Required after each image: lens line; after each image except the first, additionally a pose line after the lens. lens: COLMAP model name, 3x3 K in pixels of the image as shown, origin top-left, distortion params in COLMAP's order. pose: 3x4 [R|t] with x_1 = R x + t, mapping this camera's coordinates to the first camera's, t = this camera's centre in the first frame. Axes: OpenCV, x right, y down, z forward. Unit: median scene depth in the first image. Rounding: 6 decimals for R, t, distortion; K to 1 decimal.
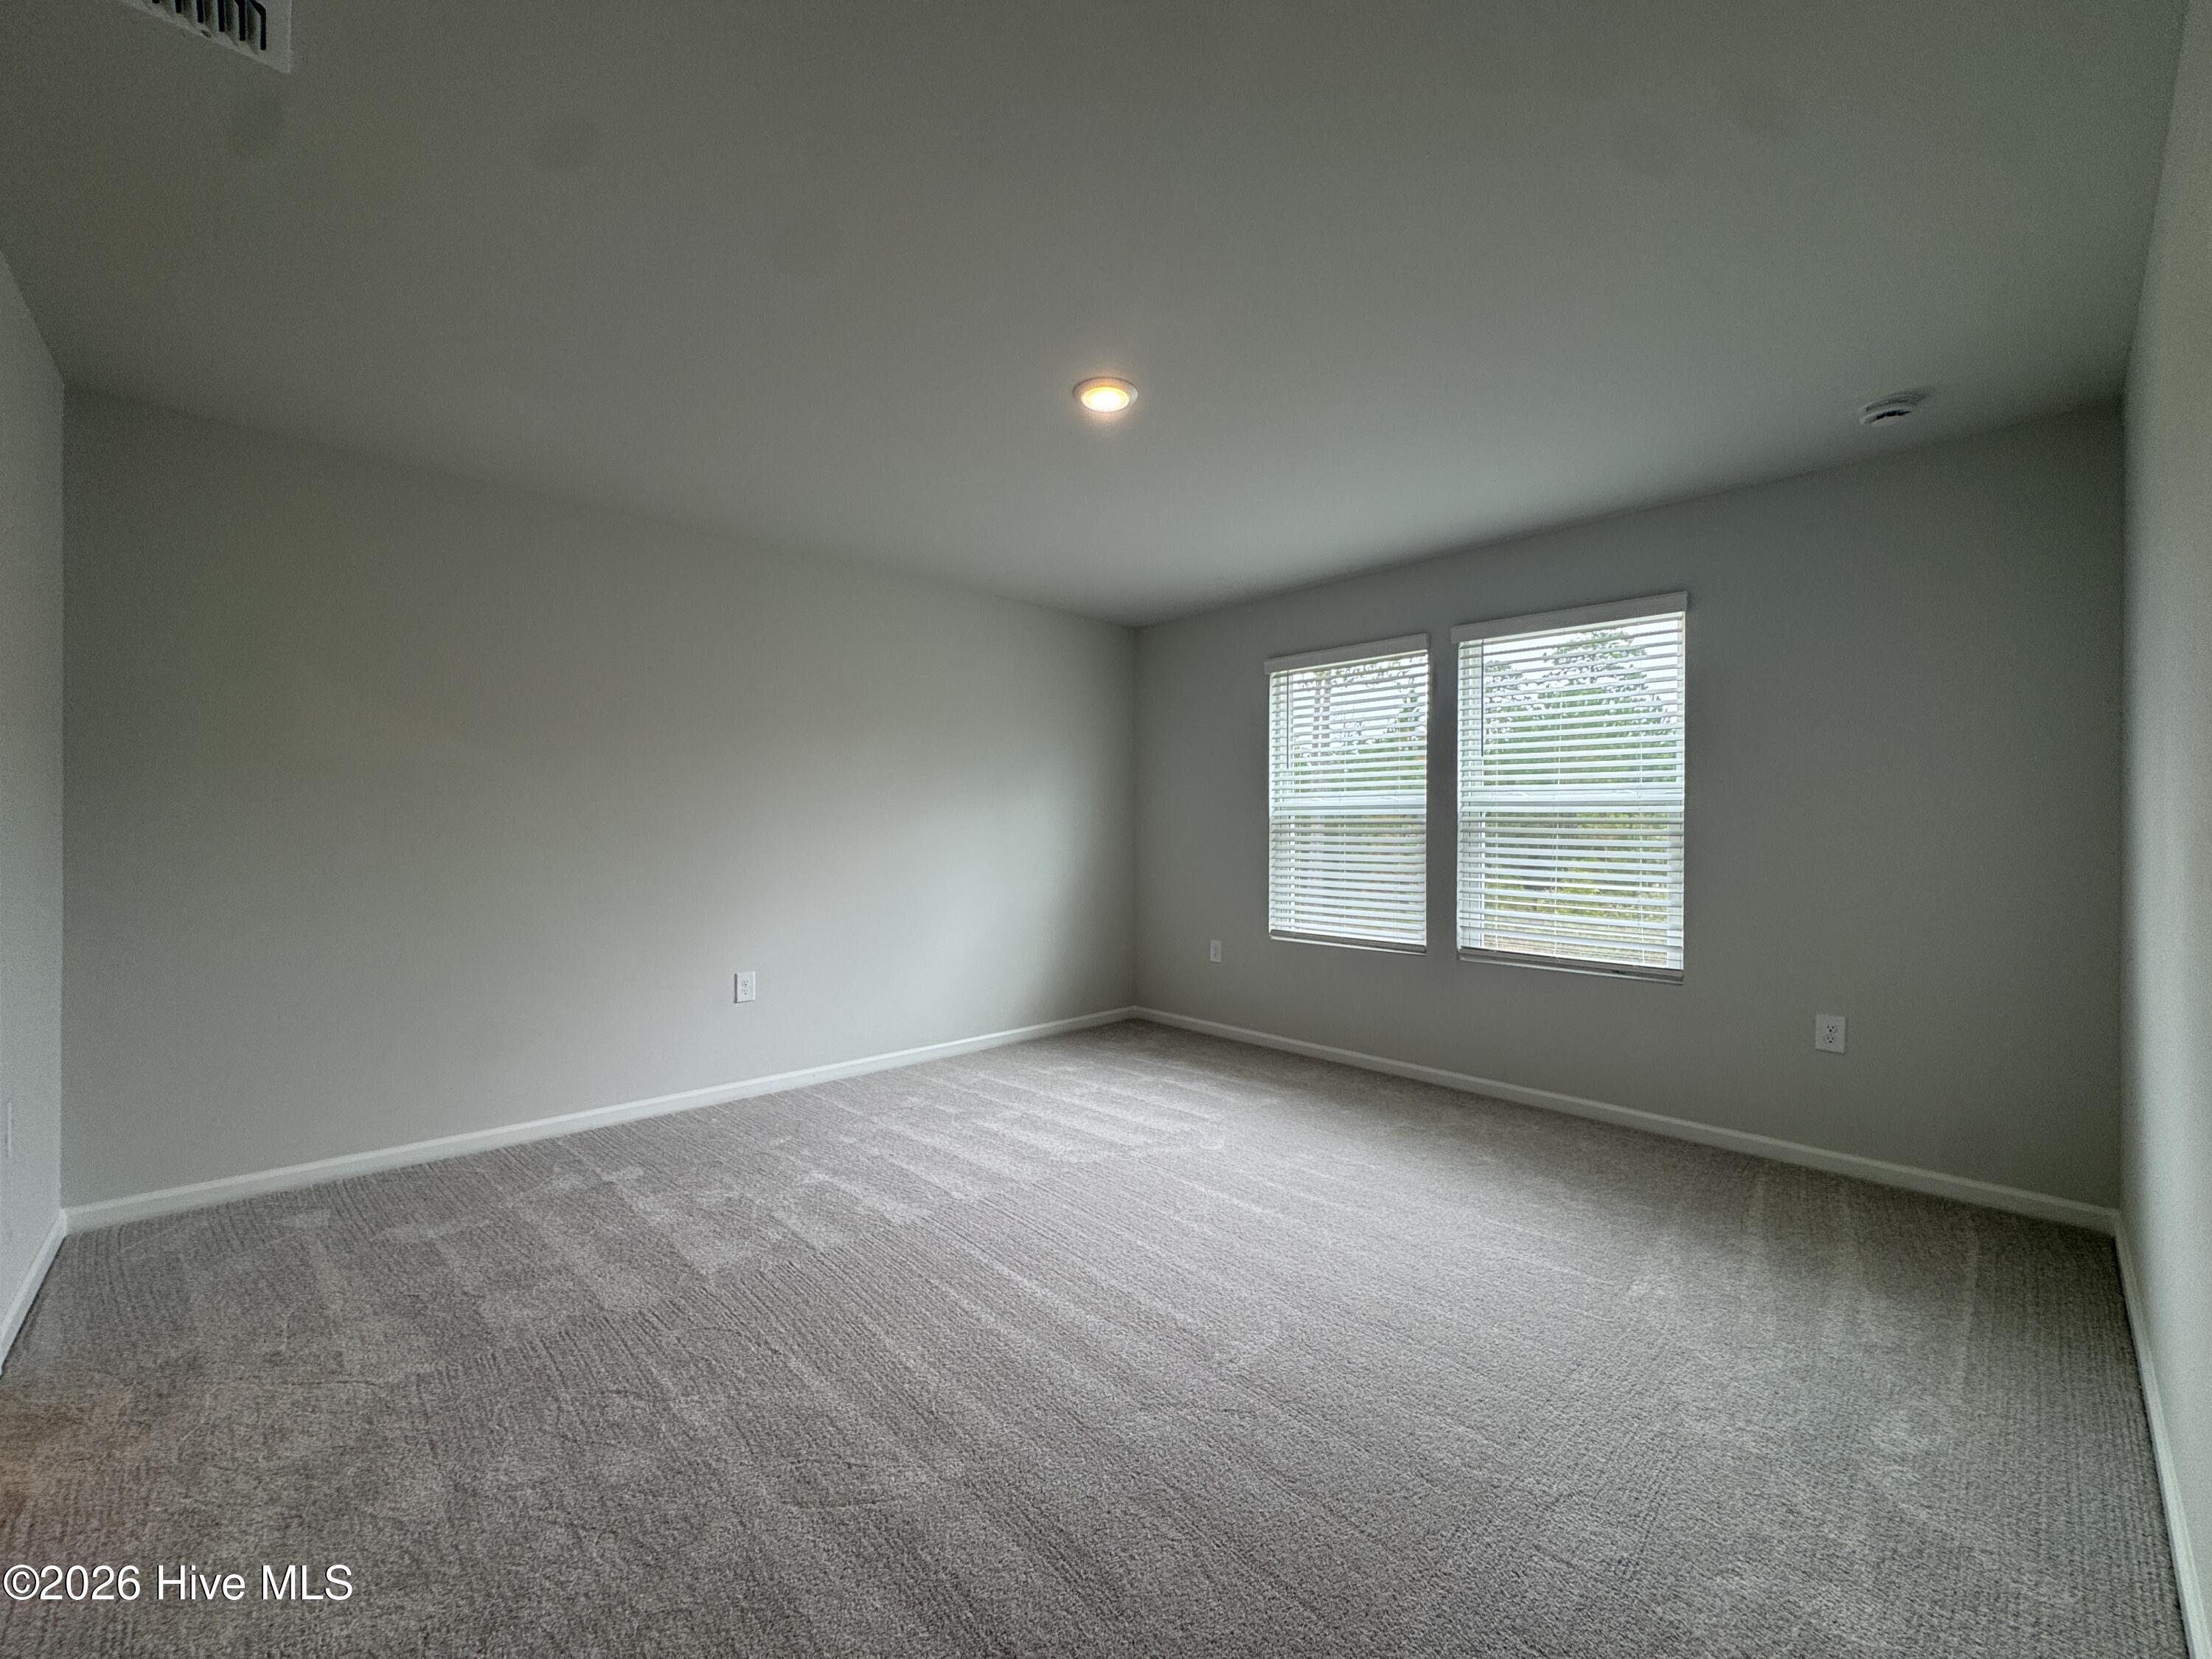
lens RADIAL K [[881.0, 0, 1106.0], [0, 881.0, 829.5], [0, 0, 1]] dist [-0.000539, 0.000013]
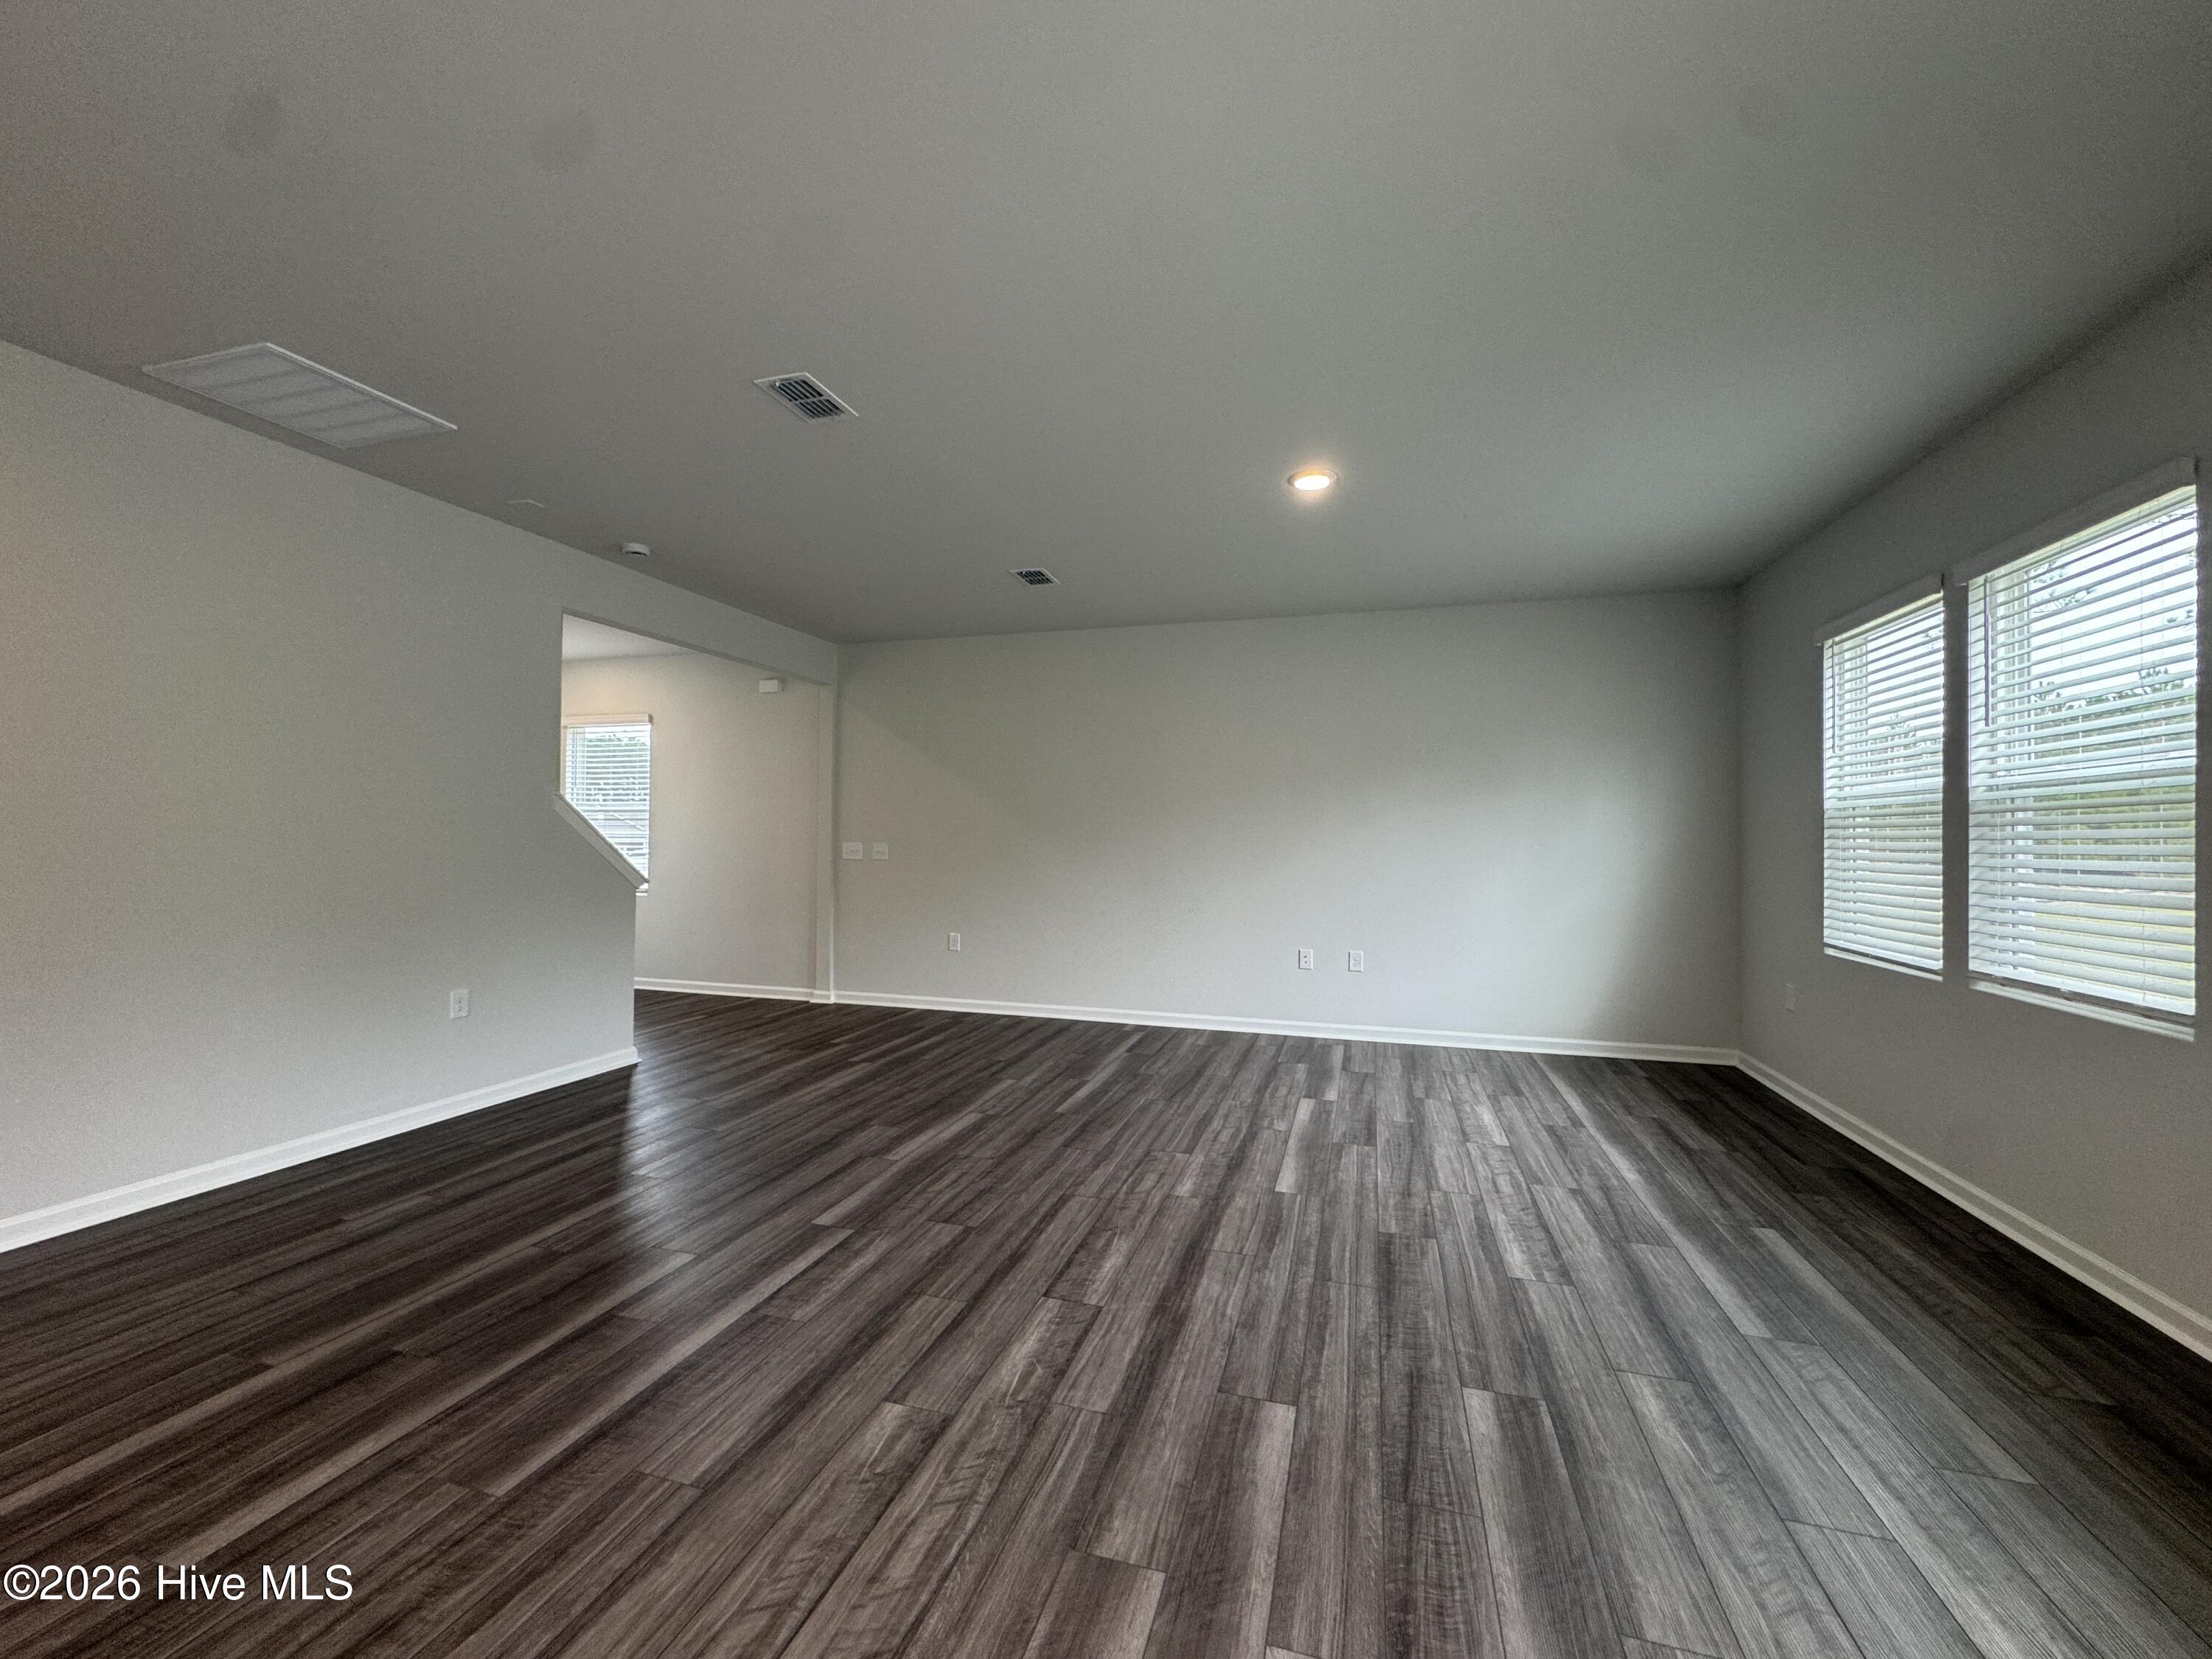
lens RADIAL K [[881.0, 0, 1106.0], [0, 881.0, 829.5], [0, 0, 1]] dist [-0.000539, 0.000013]
pose [[0.492727, -0.014648, -0.870061, 0.676238], [0.000967, 0.999867, -0.016285, 0.020494], [0.870183, 0.007183, 0.492676, -0.038614]]
